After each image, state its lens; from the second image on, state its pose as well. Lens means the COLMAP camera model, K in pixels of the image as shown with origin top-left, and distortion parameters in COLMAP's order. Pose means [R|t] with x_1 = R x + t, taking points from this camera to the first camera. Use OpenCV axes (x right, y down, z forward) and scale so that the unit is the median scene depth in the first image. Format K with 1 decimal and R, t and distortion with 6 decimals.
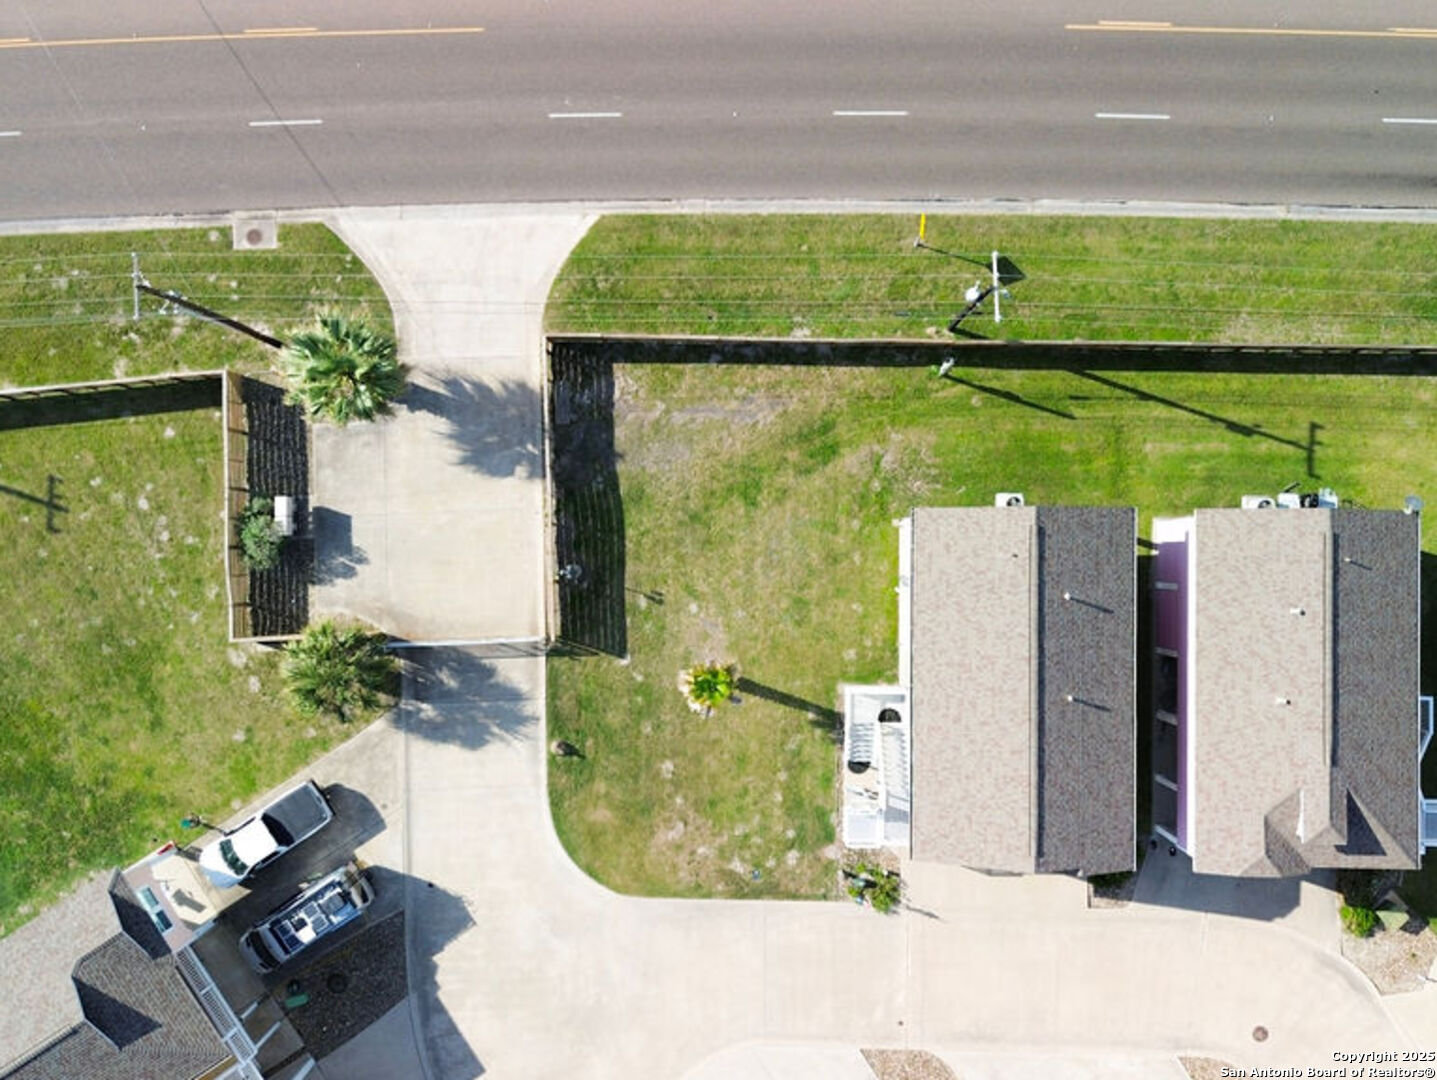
lens RADIAL K [[1353.9, 0, 718.5], [0, 1353.9, 540.0], [0, 0, 1]] dist [0.093124, -0.135535]
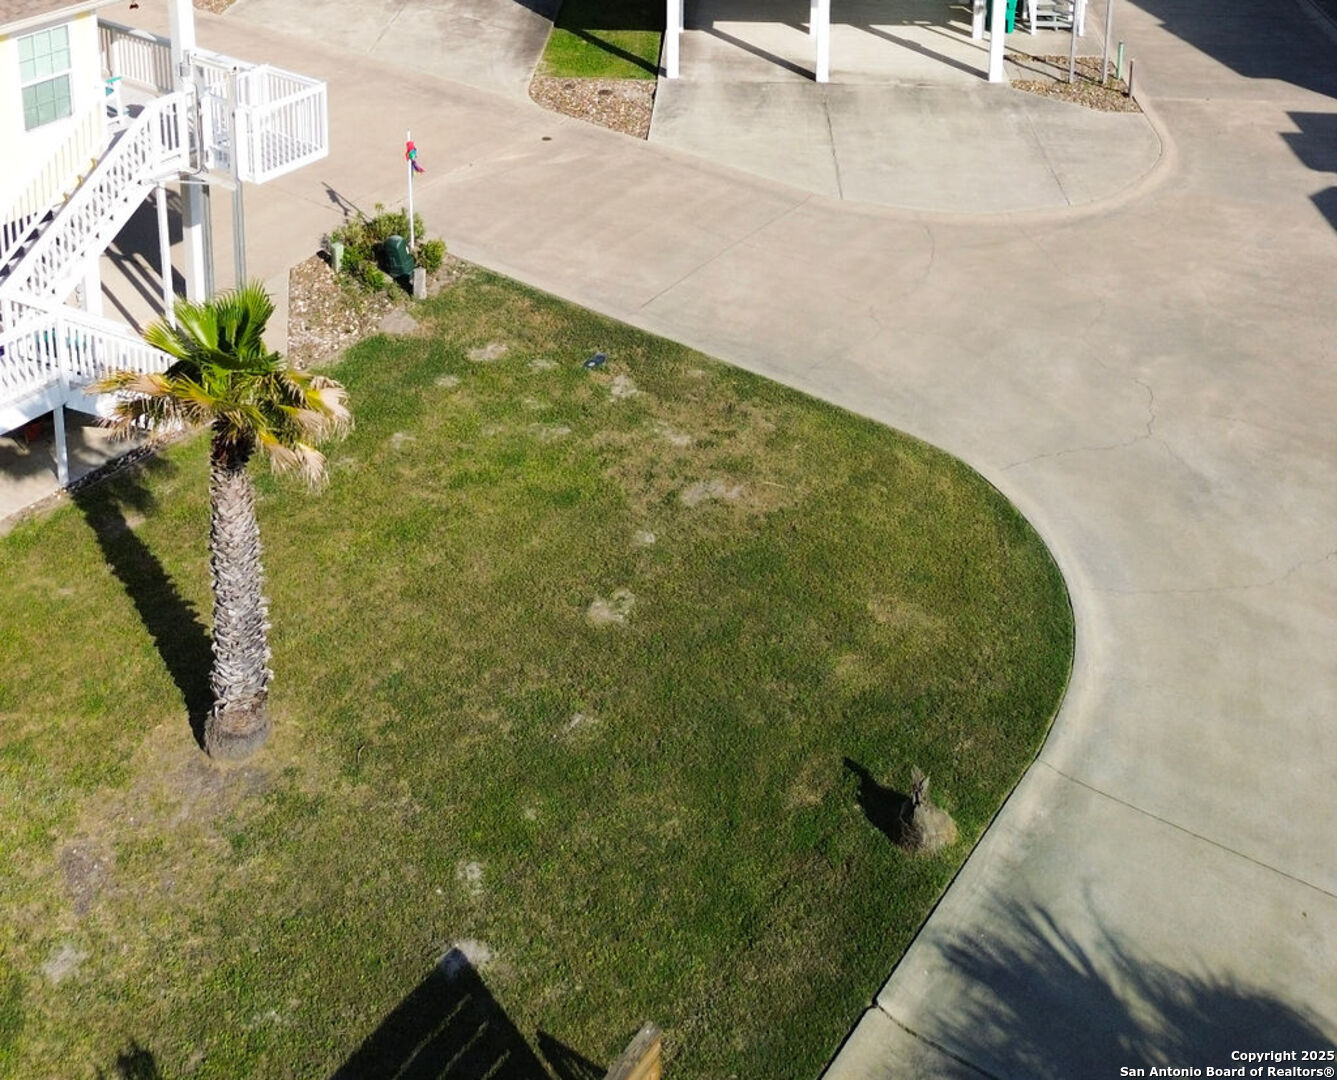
lens RADIAL K [[1338.1, 0, 668.5], [0, 1338.1, 540.0], [0, 0, 1]] dist [-0.011453, -0.011365]
pose [[-0.813435, -0.365413, 0.452546, -0.167388], [0.581554, -0.496325, 0.644560, 0.003379], [-0.010921, 0.787487, 0.616235, 0.816816]]
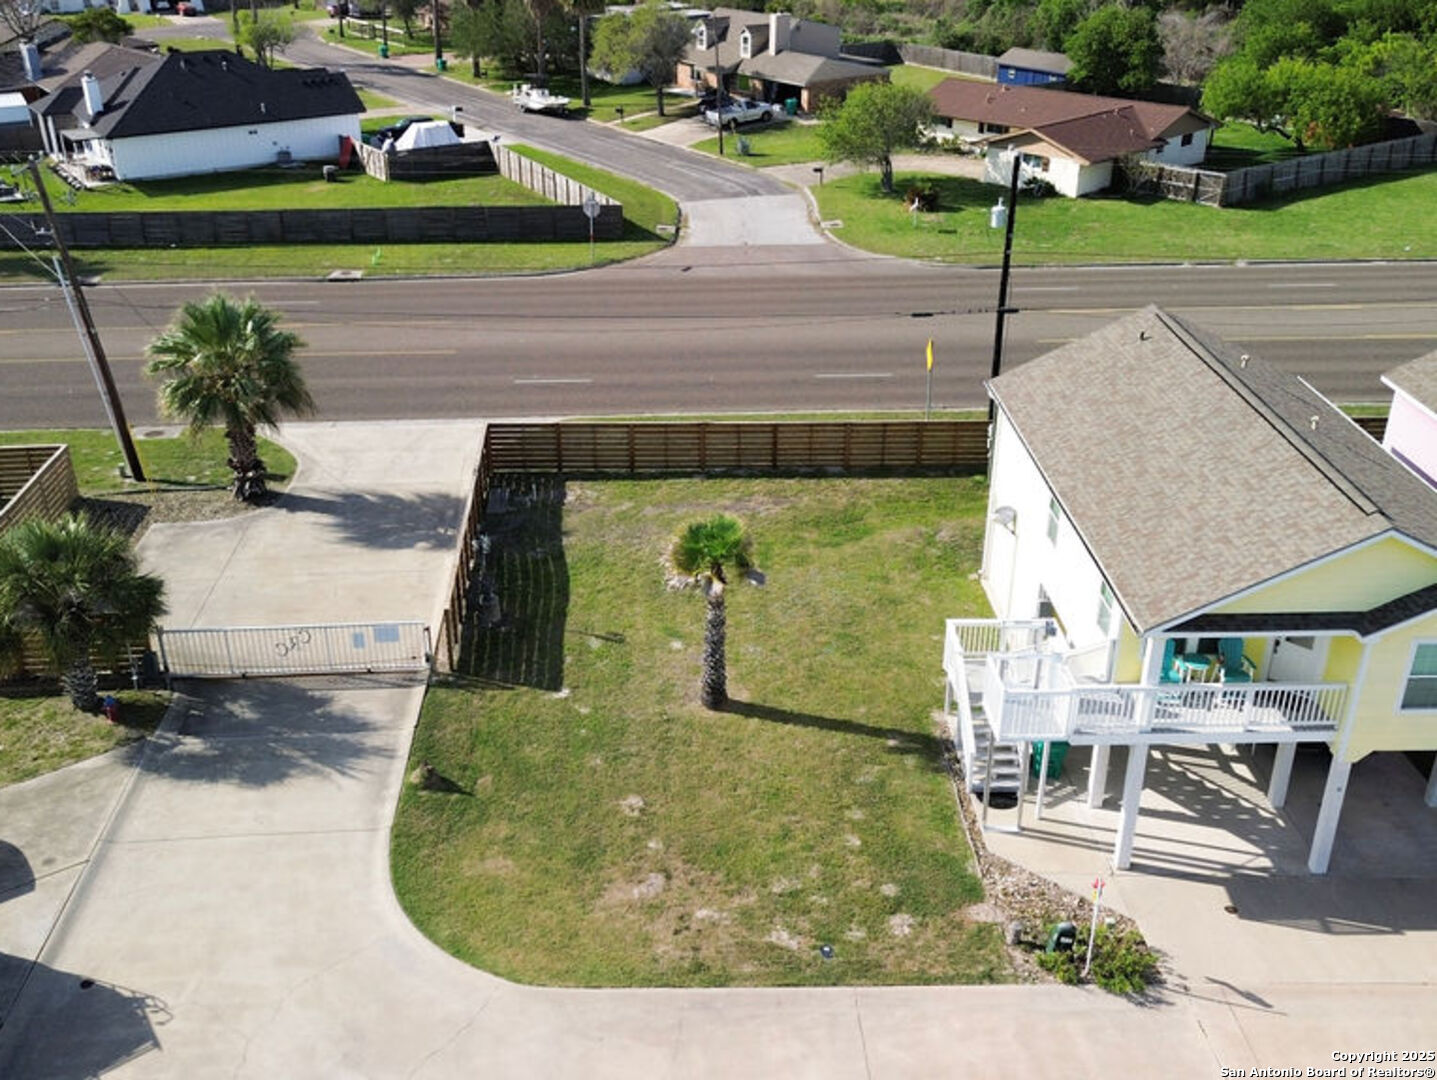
lens RADIAL K [[1398.3, 0, 687.2], [0, 1398.3, 539.3], [0, 0, 1]] dist [0.095219, -0.155391]
pose [[0.999665, -0.010088, 0.023826, -0.028146], [0.025804, 0.456059, -0.889575, 0.596844], [-0.001892, 0.889892, 0.456167, 0.666193]]
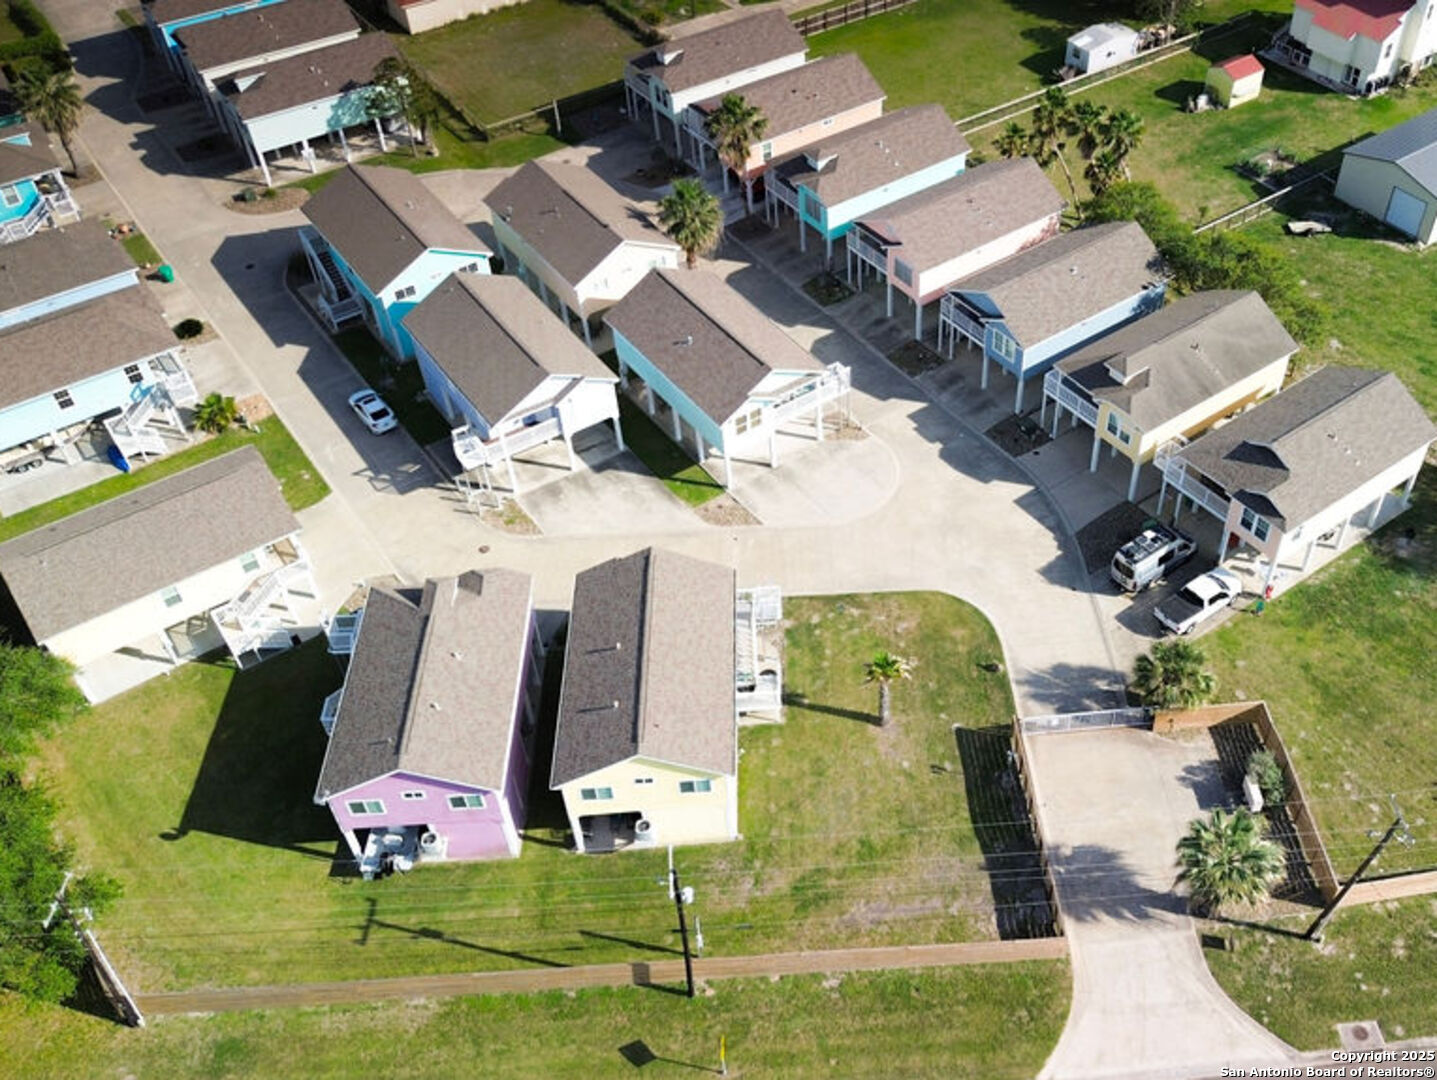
lens RADIAL K [[1357.2, 0, 871.7], [0, 1357.2, 501.9], [0, 0, 1]] dist [0.092086, -0.177626]
pose [[-0.996801, 0.059818, -0.053008, 0.063109], [-0.079486, -0.672572, 0.735750, -0.693493], [0.008359, 0.737610, 0.675176, -0.005359]]
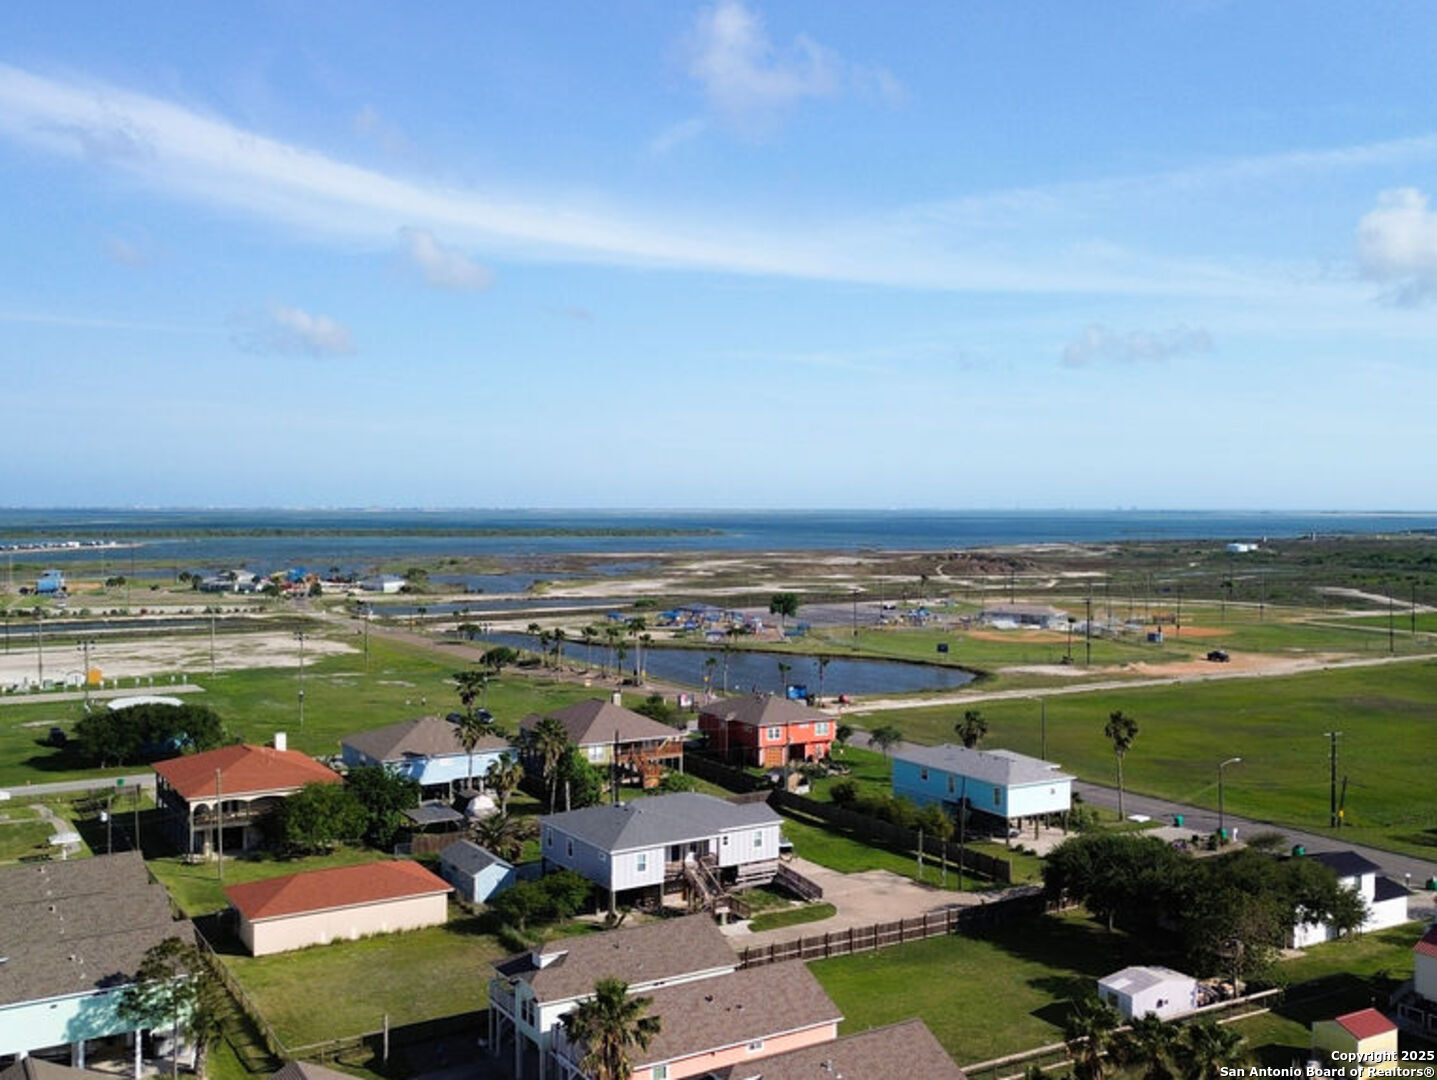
lens RADIAL K [[1353.9, 0, 718.5], [0, 1353.9, 540.0], [0, 0, 1]] dist [0.093124, -0.135535]
pose [[-0.999634, 0.005075, 0.026555, -0.011360], [0.026532, -0.004516, 0.999638, -0.217003], [0.005193, 0.999977, 0.004379, 0.411098]]
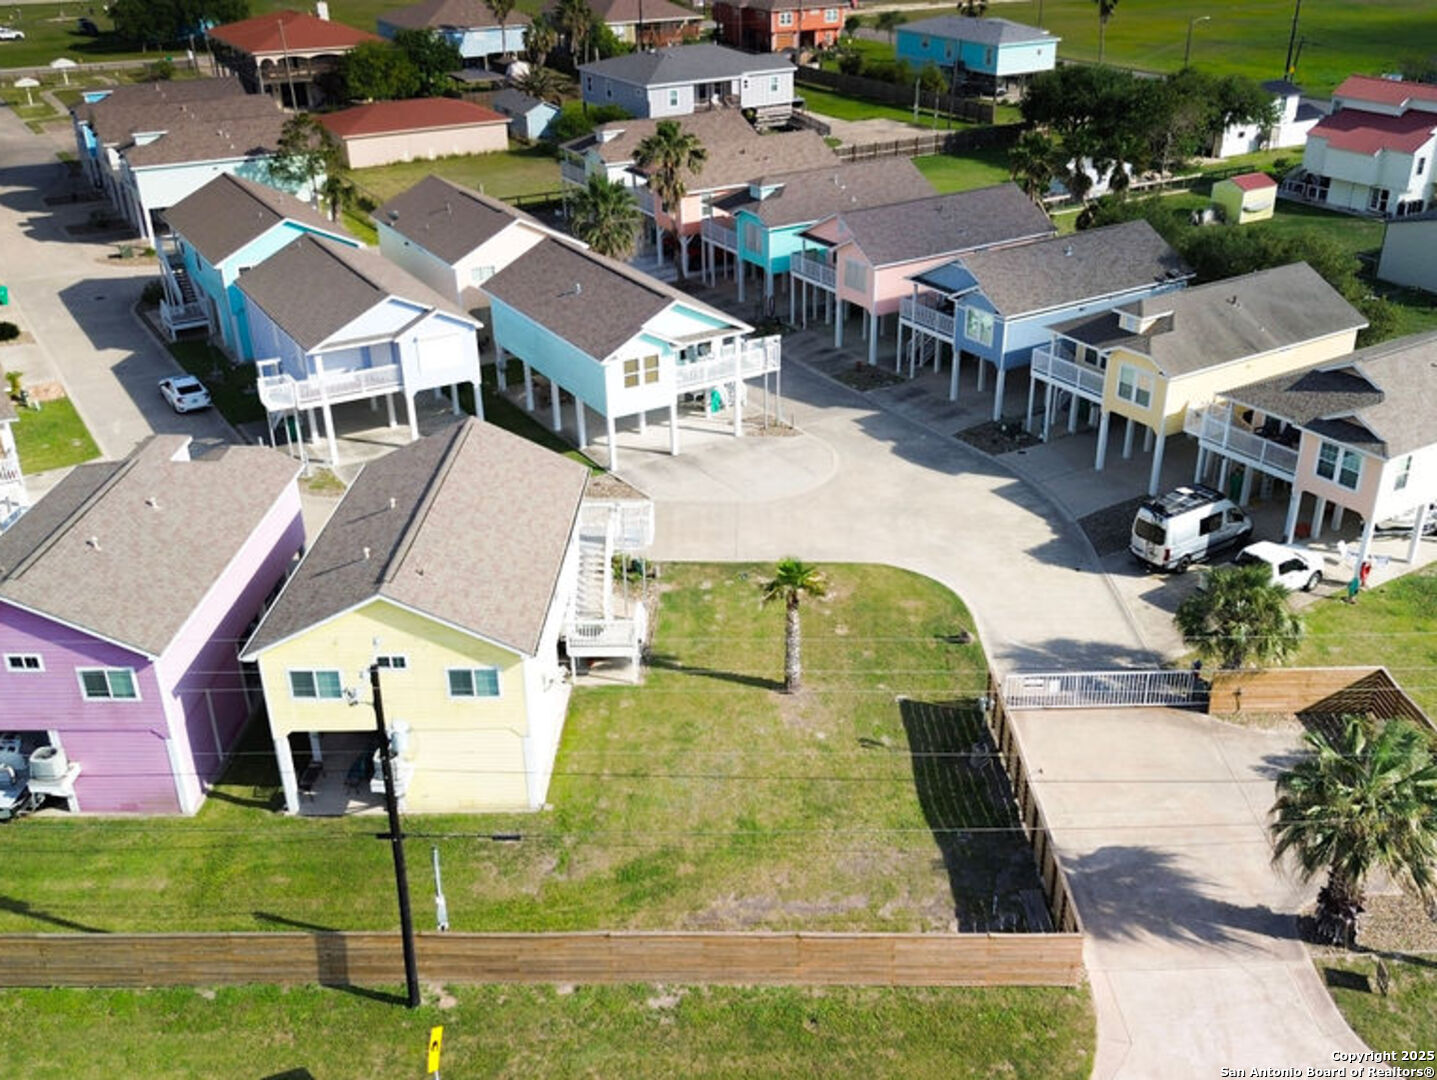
lens RADIAL K [[1358.7, 0, 773.0], [0, 1358.7, 511.4], [0, 0, 1]] dist [0.052874, -0.042786]
pose [[-0.999929, 0.009487, -0.007240, 0.013701], [-0.010596, -0.426710, 0.904326, -0.610073], [0.005490, 0.904339, 0.426781, 0.544847]]
